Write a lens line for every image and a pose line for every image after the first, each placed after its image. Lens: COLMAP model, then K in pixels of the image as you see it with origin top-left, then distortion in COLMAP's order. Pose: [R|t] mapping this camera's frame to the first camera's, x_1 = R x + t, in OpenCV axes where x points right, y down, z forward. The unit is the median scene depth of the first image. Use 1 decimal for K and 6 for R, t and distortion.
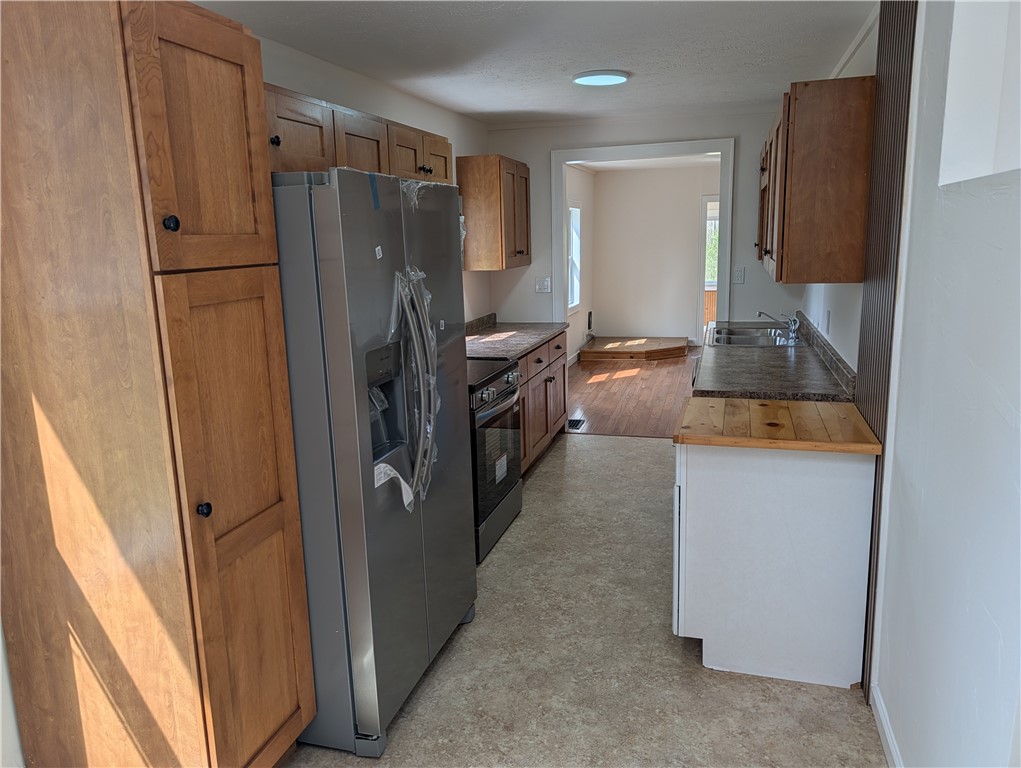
lens RADIAL K [[736.9, 0, 507.5], [0, 736.9, 380.7], [0, 0, 1]] dist [0.012822, 0.001700]
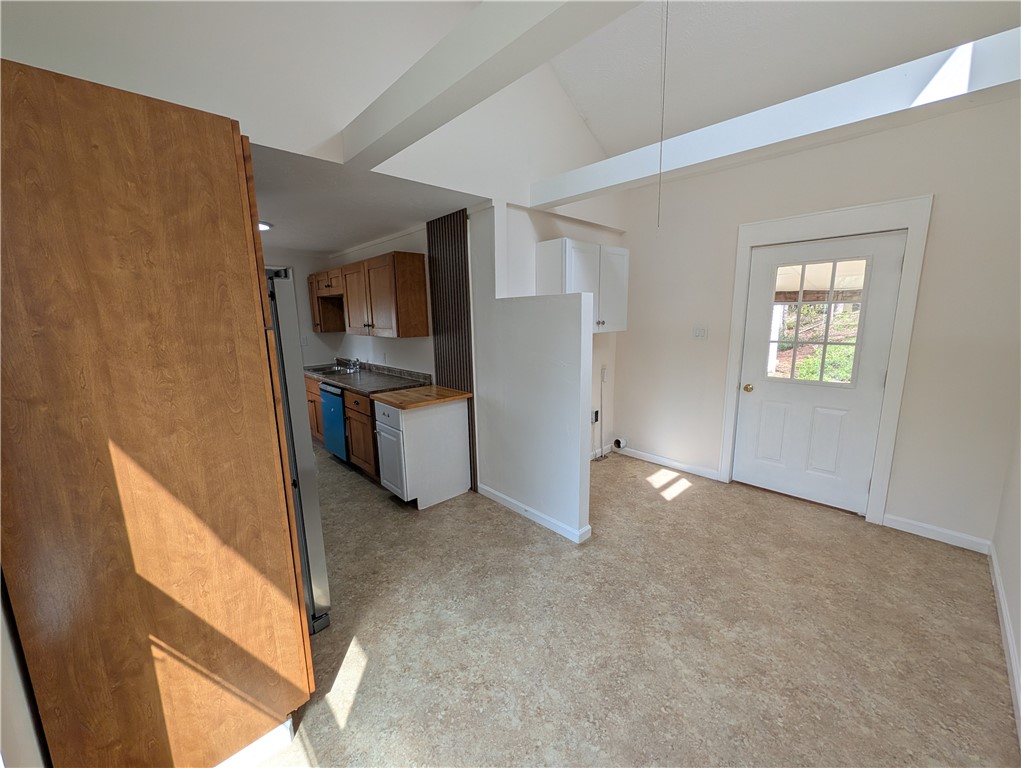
lens RADIAL K [[396.3, 0, 509.8], [0, 396.3, 384.9], [0, 0, 1]] dist [0.007708, 0.000166]
pose [[0.501175, -0.132455, 0.855149, -0.833778], [0.172069, 0.983736, 0.051528, 0.007539], [-0.848066, 0.121320, 0.515815, 0.170038]]
